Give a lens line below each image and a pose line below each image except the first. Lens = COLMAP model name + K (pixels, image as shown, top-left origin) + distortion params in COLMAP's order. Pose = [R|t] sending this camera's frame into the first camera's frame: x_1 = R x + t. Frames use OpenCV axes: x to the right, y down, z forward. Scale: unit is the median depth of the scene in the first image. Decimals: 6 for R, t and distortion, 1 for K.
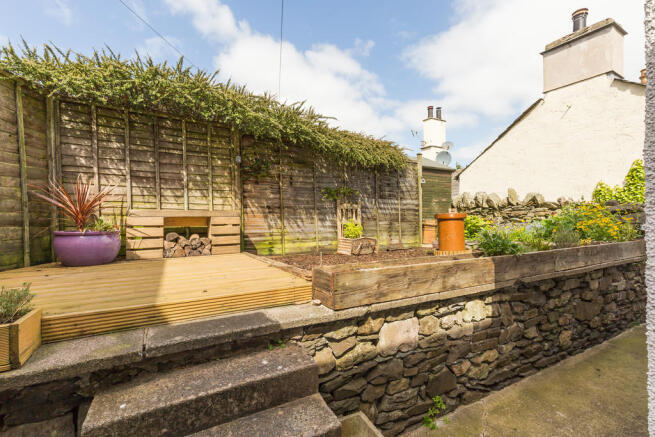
lens RADIAL K [[294.5, 0, 328.5], [0, 294.5, 216.3], [0, 0, 1]] dist [0.002972, 0.000408]
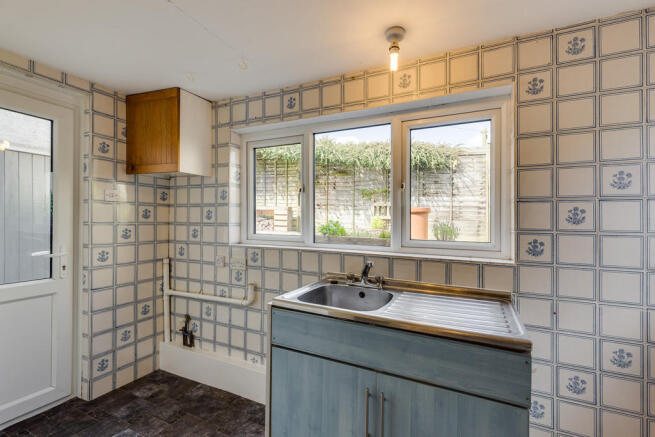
lens RADIAL K [[294.5, 0, 328.5], [0, 294.5, 216.3], [0, 0, 1]] dist [0.002972, 0.000408]
pose [[0.591272, 0.022875, -0.806148, 0.893618], [-0.026910, 0.999601, 0.008627, 0.011580], [0.806023, 0.016592, 0.591651, 0.133304]]
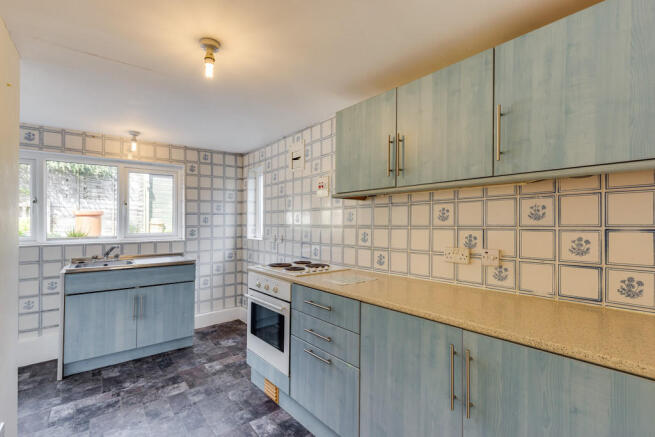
lens RADIAL K [[294.5, 0, 328.5], [0, 294.5, 216.3], [0, 0, 1]] dist [0.002972, 0.000408]
pose [[0.983183, 0.026901, 0.180629, 0.978690], [-0.024400, 0.999573, -0.016052, 0.002279], [-0.180983, 0.011375, 0.983420, -0.304909]]
